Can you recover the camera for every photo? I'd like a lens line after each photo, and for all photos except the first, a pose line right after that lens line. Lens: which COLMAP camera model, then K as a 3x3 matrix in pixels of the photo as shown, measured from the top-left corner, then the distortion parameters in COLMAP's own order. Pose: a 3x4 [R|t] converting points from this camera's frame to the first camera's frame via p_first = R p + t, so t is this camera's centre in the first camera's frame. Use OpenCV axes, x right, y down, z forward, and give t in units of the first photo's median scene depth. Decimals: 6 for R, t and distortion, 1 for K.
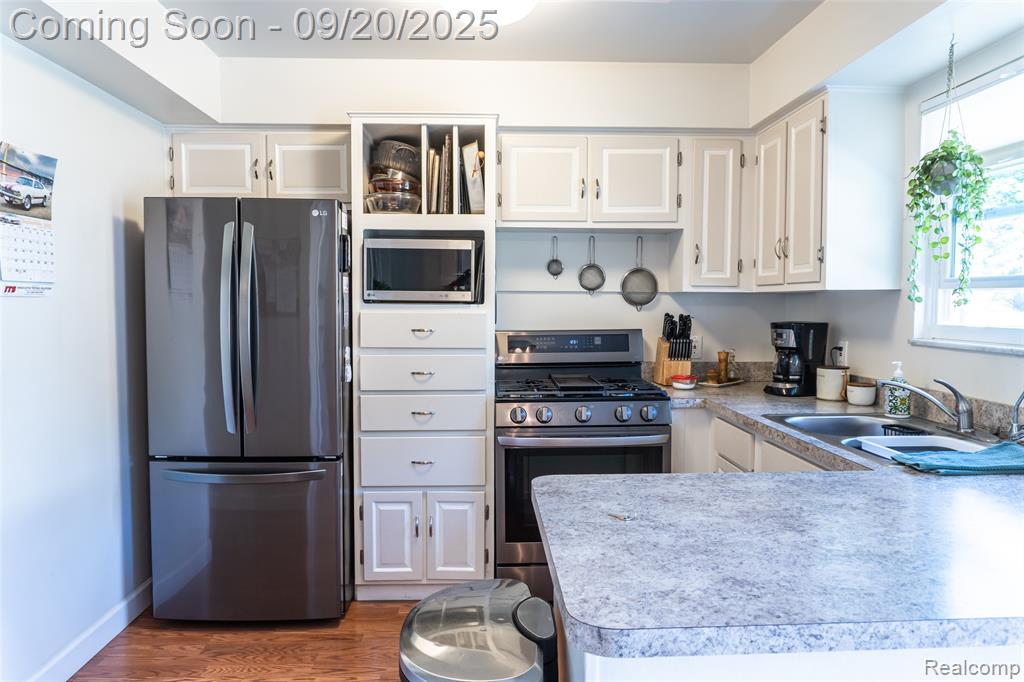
lens RADIAL K [[705.6, 0, 506.1], [0, 705.6, 334.5], [0, 0, 1]] dist [-0.015577, -0.002473]
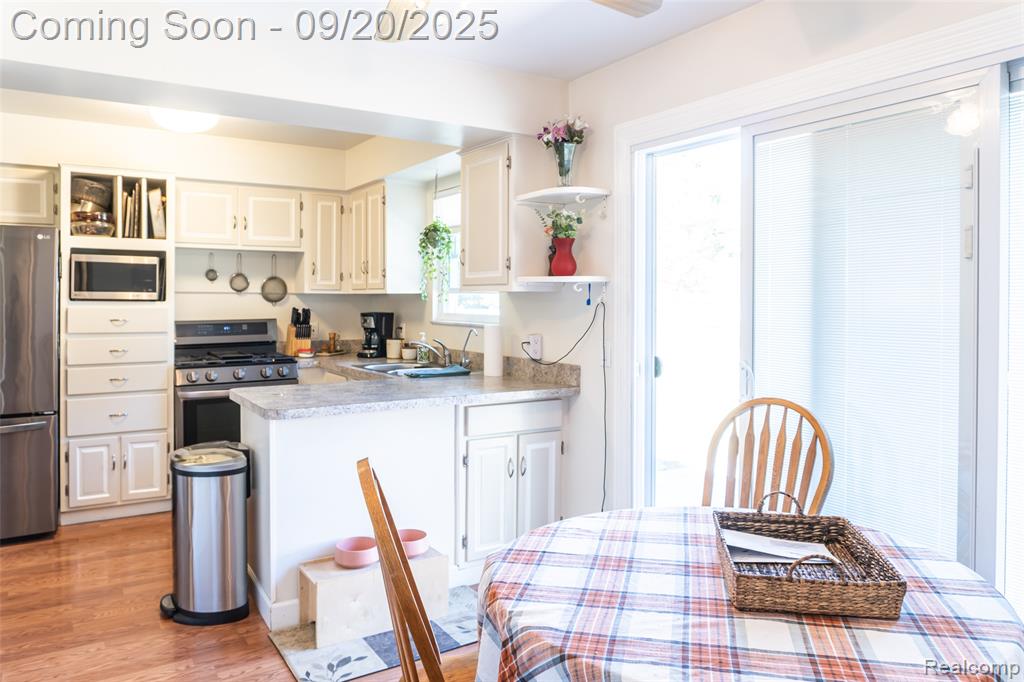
lens RADIAL K [[733.9, 0, 513.2], [0, 733.9, 310.0], [0, 0, 1]] dist [-0.011910, -0.003682]
pose [[0.866878, -0.006406, 0.498479, -0.159819], [0.021136, 0.999491, -0.023913, 0.024553], [-0.498072, 0.031266, 0.866572, -0.642243]]
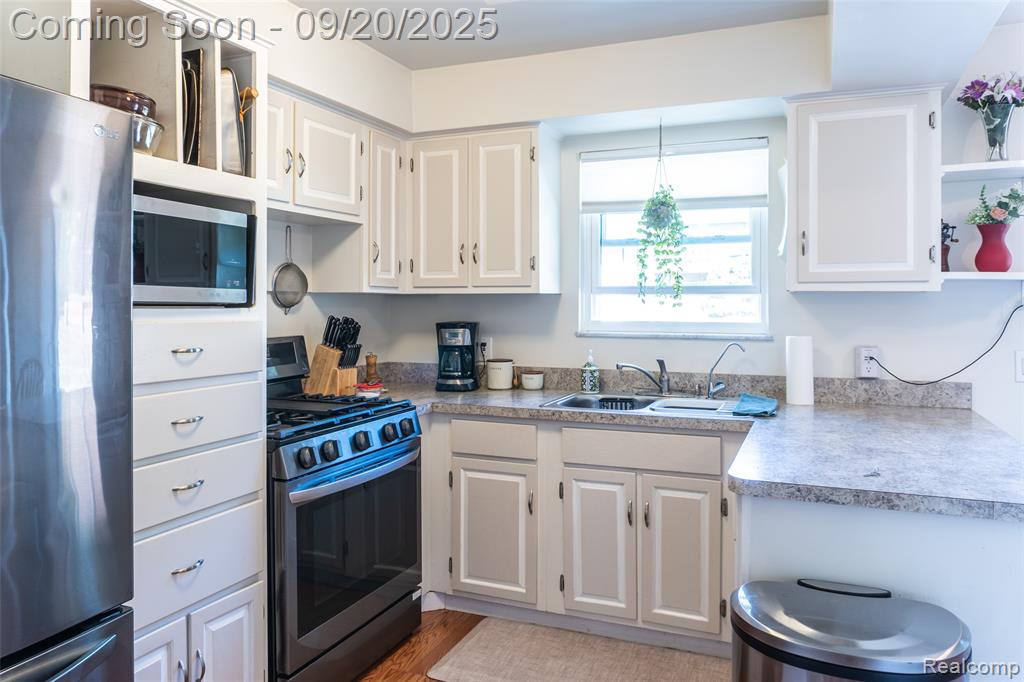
lens RADIAL K [[706.0, 0, 541.1], [0, 706.0, 305.5], [0, 0, 1]] dist [-0.001213, -0.001144]
pose [[0.401973, -0.003967, 0.915643, -0.541781], [0.041098, 0.999061, -0.013714, -0.023514], [-0.914729, 0.043143, 0.401759, 0.454759]]
